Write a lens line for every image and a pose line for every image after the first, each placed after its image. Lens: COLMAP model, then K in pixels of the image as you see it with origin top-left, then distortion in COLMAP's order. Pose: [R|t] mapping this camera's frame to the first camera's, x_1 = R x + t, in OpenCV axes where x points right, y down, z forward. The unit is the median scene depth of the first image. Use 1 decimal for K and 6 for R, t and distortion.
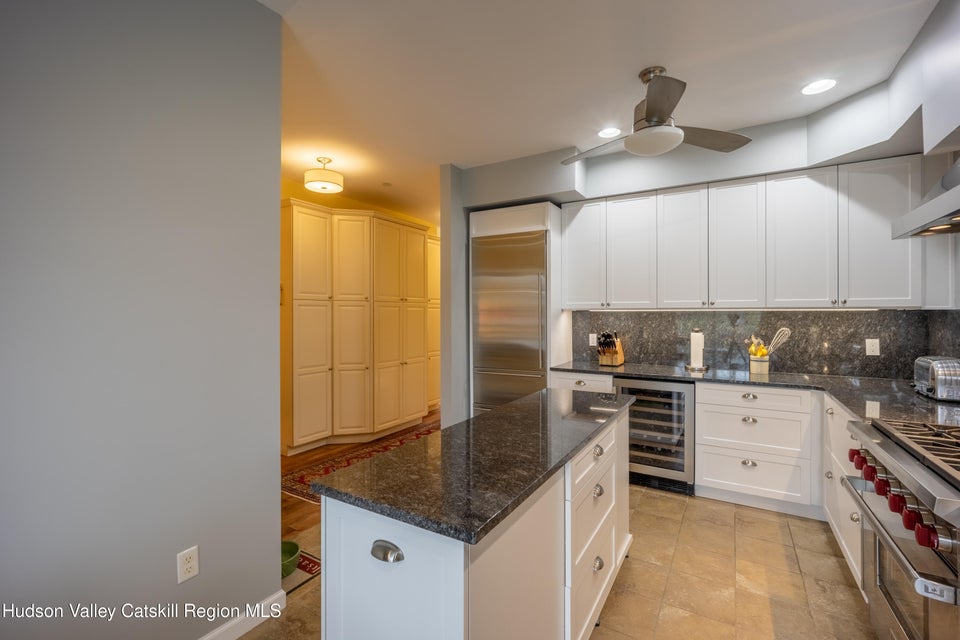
lens RADIAL K [[415.6, 0, 482.1], [0, 415.6, 314.2], [0, 0, 1]] dist [-0.013410, 0.003411]
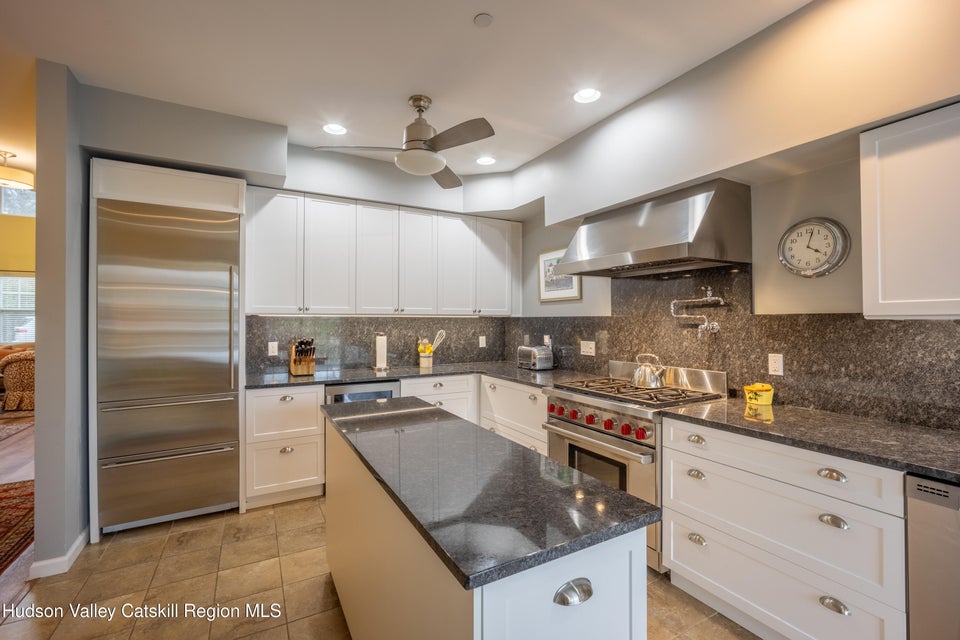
lens RADIAL K [[415.6, 0, 482.1], [0, 415.6, 314.2], [0, 0, 1]] dist [-0.013410, 0.003411]
pose [[0.502550, 0.012037, 0.864464, -0.330335], [-0.000585, 0.999908, -0.013583, 0.000551], [-0.864548, 0.006320, 0.502511, 0.221645]]
